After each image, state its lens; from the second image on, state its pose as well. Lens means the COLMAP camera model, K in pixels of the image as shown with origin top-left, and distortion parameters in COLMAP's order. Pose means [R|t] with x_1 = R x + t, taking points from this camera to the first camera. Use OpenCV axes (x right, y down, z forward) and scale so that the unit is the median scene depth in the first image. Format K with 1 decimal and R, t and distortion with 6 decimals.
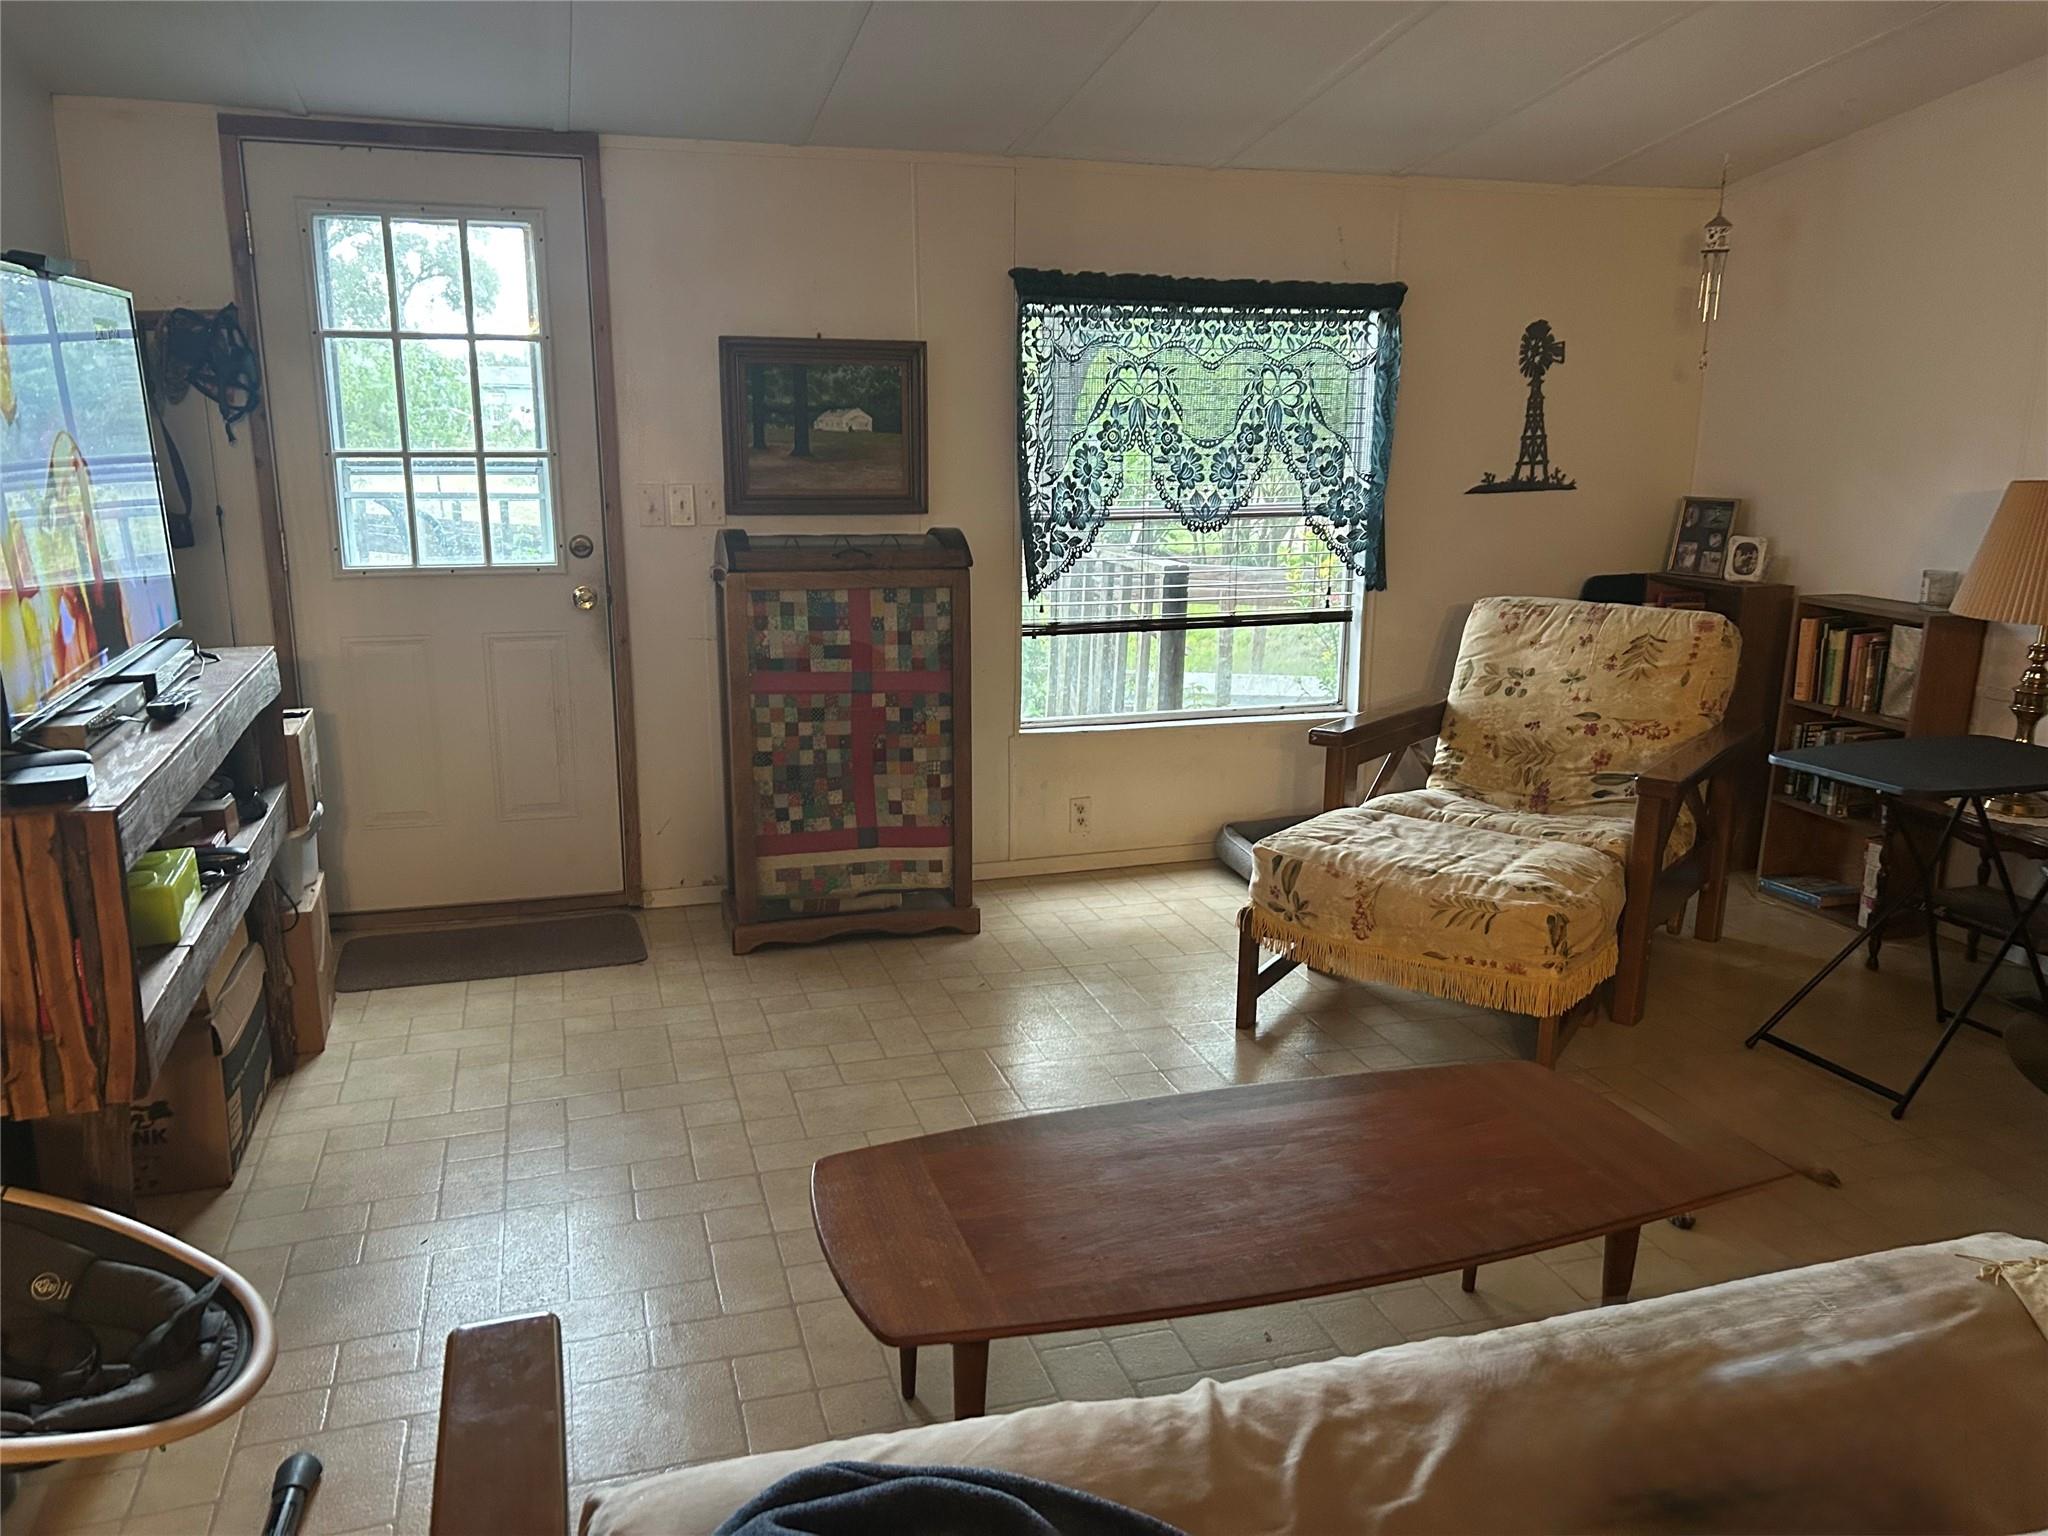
lens RADIAL K [[1584.5, 0, 1034.5], [0, 1584.5, 775.1], [0, 0, 1]] dist [0.121650, -0.249111]
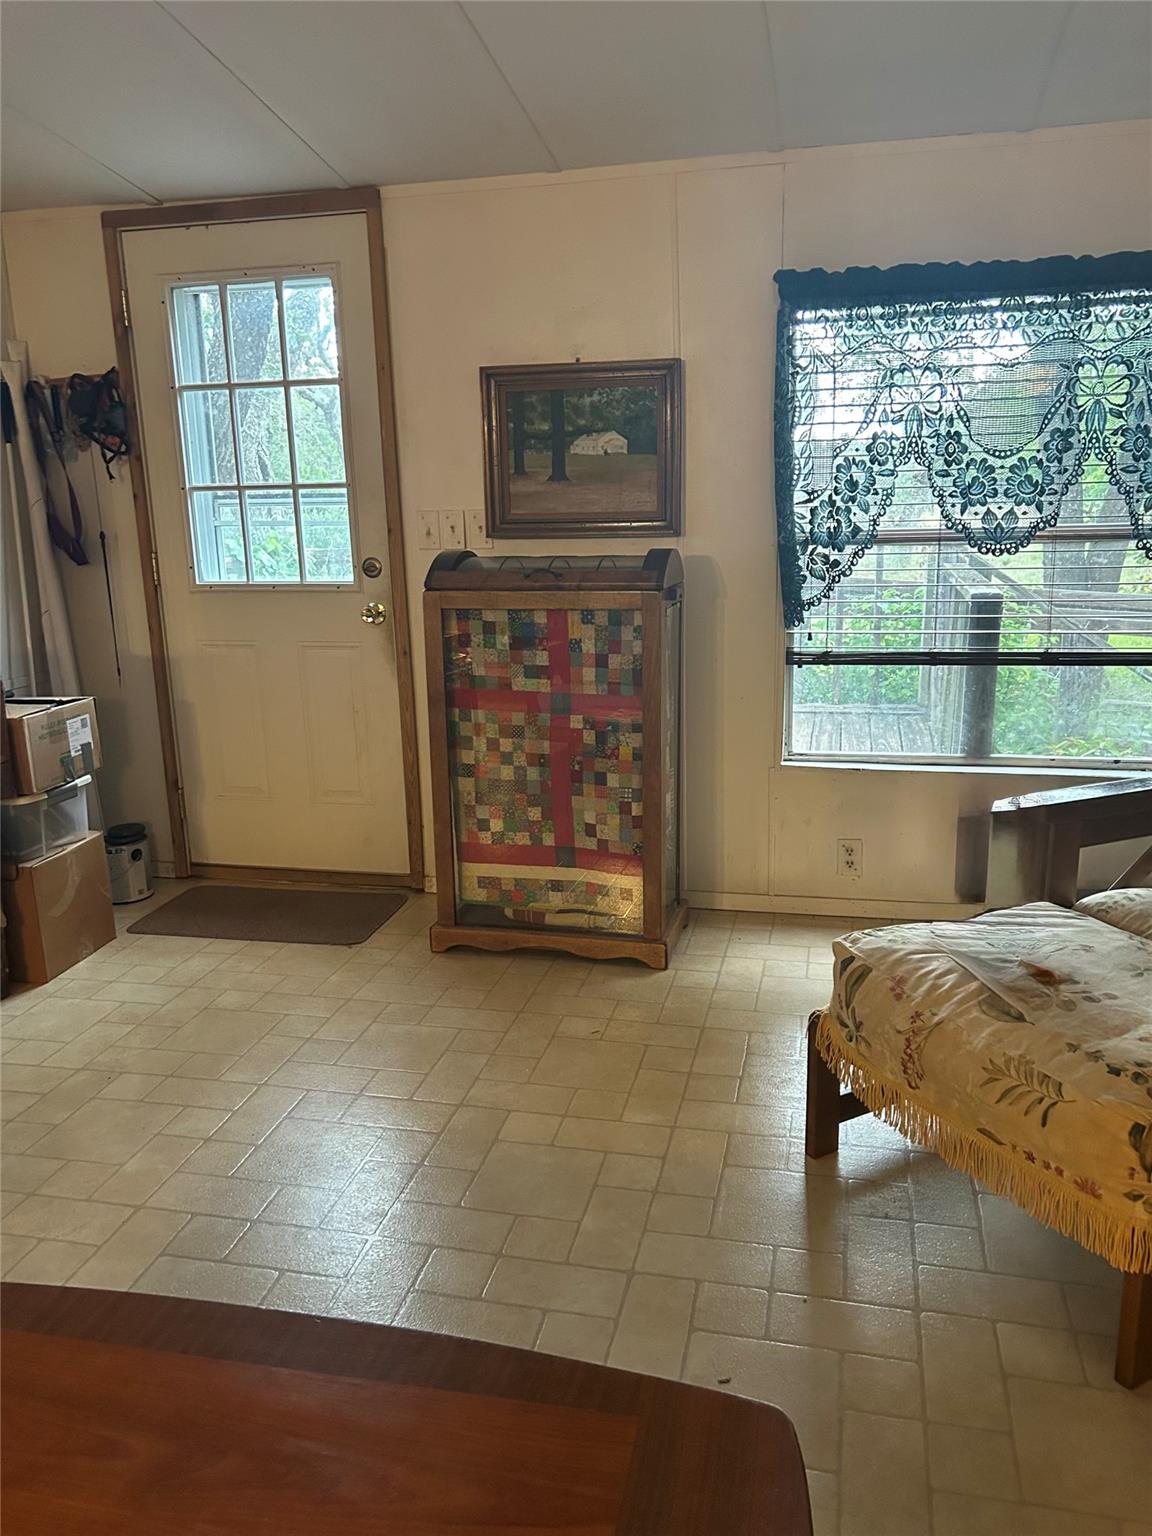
lens RADIAL K [[1194.7, 0, 576.0], [0, 1194.7, 768.0], [0, 0, 1]] dist [0.035301, -0.057048]
pose [[0.858739, 0.091437, -0.504189, 0.271273], [-0.085400, 0.995727, 0.035127, -0.042877], [0.505246, 0.012893, 0.862879, 0.340845]]
